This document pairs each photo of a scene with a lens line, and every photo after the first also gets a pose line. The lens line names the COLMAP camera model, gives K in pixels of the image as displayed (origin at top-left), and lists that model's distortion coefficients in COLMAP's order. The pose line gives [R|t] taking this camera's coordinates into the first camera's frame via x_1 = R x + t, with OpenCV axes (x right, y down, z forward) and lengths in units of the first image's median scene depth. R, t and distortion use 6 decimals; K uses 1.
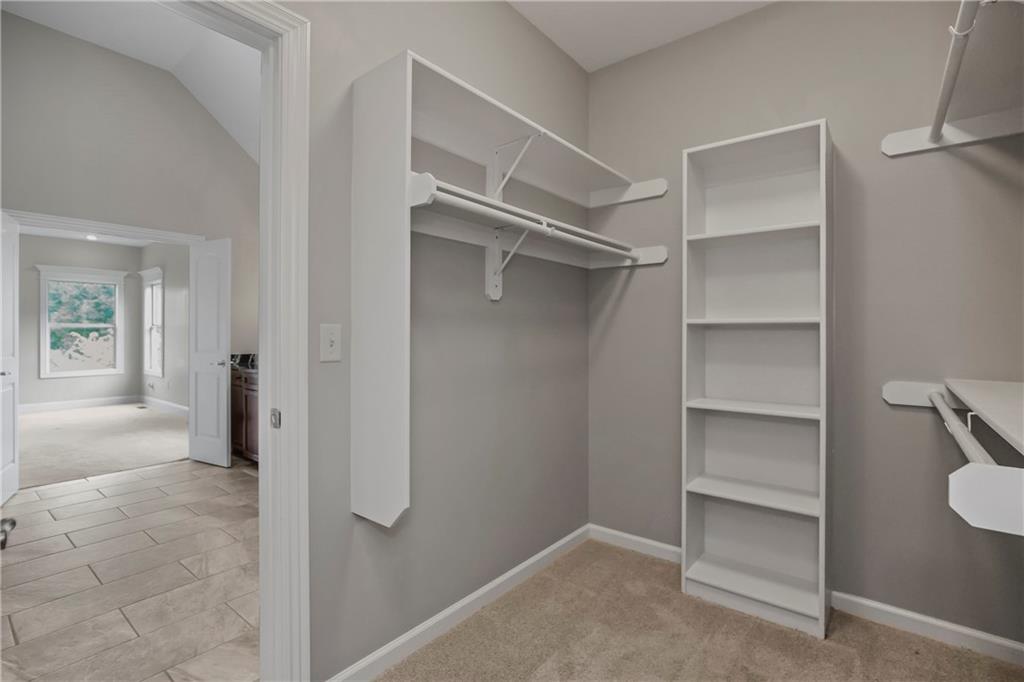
lens RADIAL K [[477.3, 0, 510.5], [0, 477.3, 335.6], [0, 0, 1]] dist [0.000195, 0.000065]
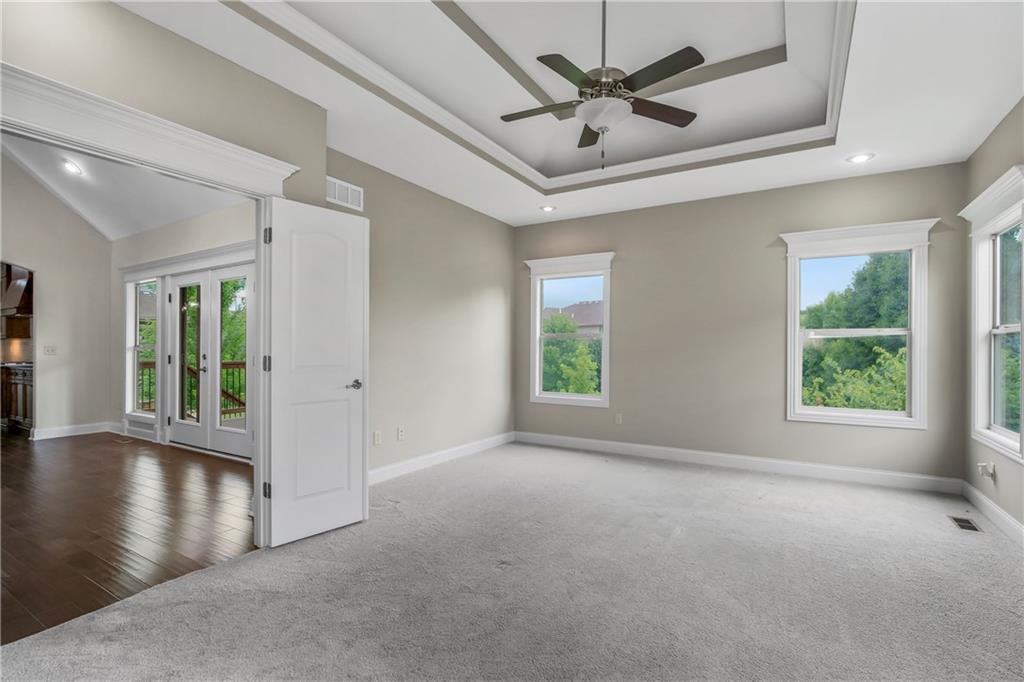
lens RADIAL K [[473.3, 0, 527.1], [0, 473.3, 349.9], [0, 0, 1]] dist [-0.001034, -0.000205]
pose [[0.149005, -0.002660, -0.988833, -0.392691], [-0.002874, 0.999991, -0.003123, 0.002028], [0.988832, 0.003308, 0.148996, 0.522219]]
